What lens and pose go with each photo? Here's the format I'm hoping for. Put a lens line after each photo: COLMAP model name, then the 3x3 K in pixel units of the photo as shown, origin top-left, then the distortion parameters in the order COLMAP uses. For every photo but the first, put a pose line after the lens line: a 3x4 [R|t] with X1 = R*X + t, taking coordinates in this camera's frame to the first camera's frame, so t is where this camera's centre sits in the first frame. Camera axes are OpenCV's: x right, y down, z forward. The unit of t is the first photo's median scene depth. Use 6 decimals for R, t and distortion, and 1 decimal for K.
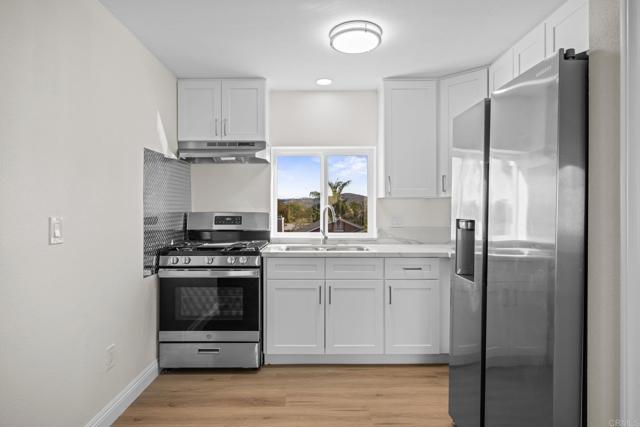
lens RADIAL K [[363.4, 0, 319.5], [0, 363.4, 212.4], [0, 0, 1]] dist [0.006849, 0.000333]
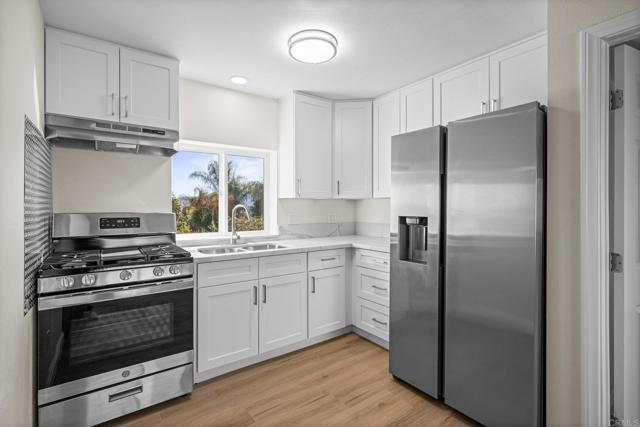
lens RADIAL K [[303.7, 0, 320.7], [0, 303.7, 210.2], [0, 0, 1]] dist [0.002285, -0.000816]
pose [[0.805037, -0.005977, 0.593195, -0.339678], [0.008481, 0.999963, -0.001434, -0.001865], [-0.593164, 0.006185, 0.805058, 0.227265]]
